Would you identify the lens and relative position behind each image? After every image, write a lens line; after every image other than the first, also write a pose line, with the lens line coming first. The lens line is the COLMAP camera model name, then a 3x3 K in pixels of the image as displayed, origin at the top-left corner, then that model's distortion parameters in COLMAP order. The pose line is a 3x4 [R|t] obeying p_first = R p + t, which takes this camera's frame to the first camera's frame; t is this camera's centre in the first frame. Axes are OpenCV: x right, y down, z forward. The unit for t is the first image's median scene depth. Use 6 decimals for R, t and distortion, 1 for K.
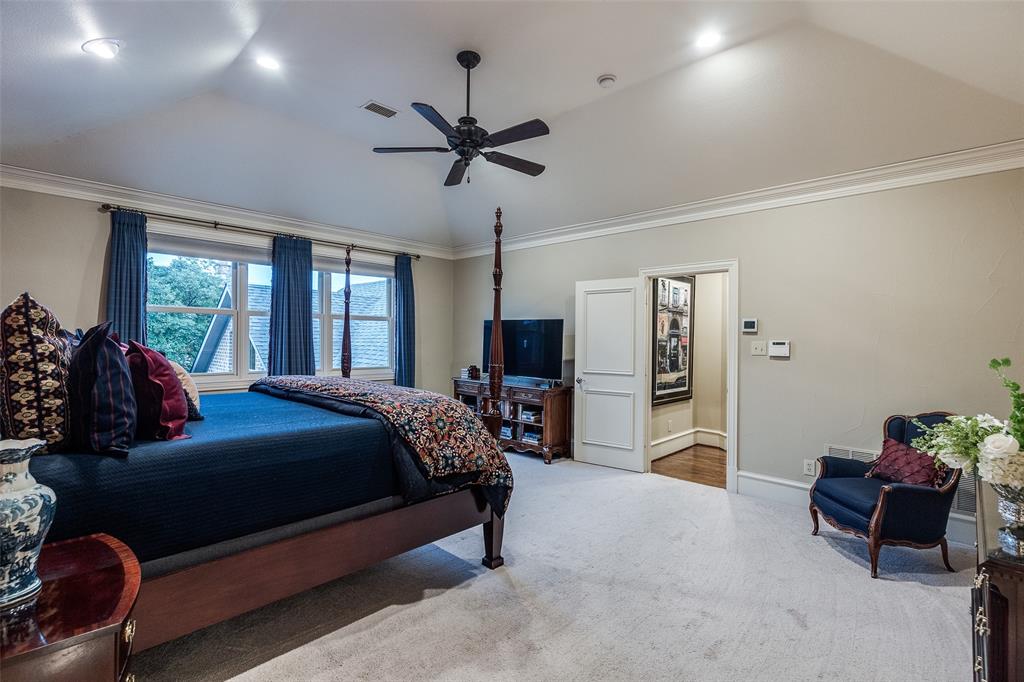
lens RADIAL K [[469.6, 0, 516.0], [0, 469.6, 338.6], [0, 0, 1]] dist [-0.005561, 0.000121]
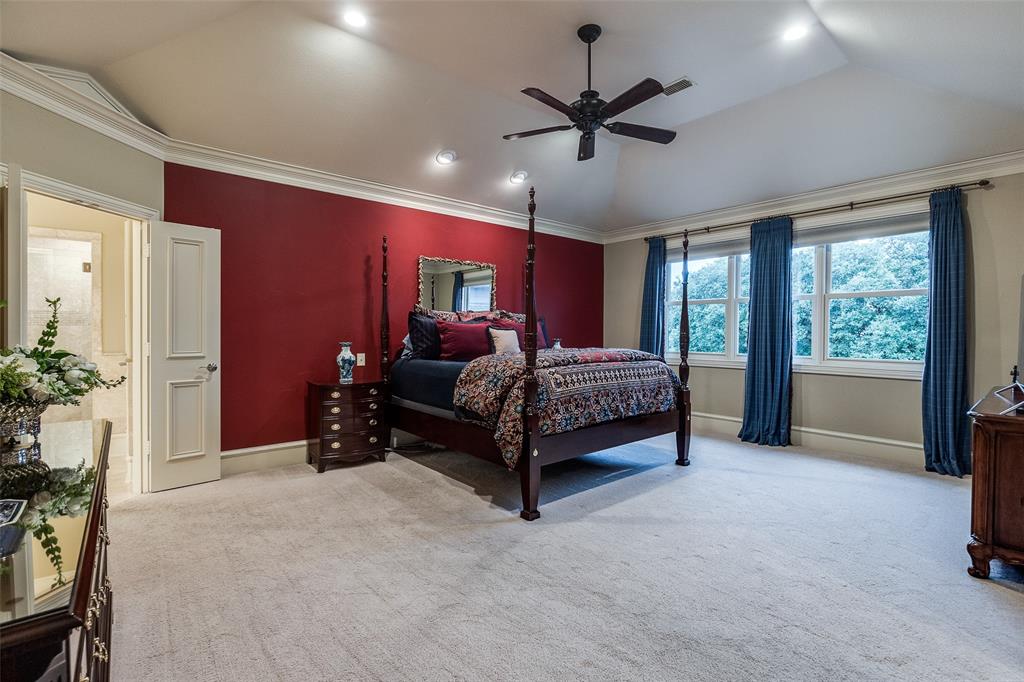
lens RADIAL K [[469.6, 0, 516.0], [0, 469.6, 338.6], [0, 0, 1]] dist [-0.005561, 0.000121]
pose [[-0.101628, 0.002544, -0.994819, 1.032004], [-0.007487, 0.999966, 0.003322, 0.063538], [0.994794, 0.007785, -0.101606, 1.073108]]
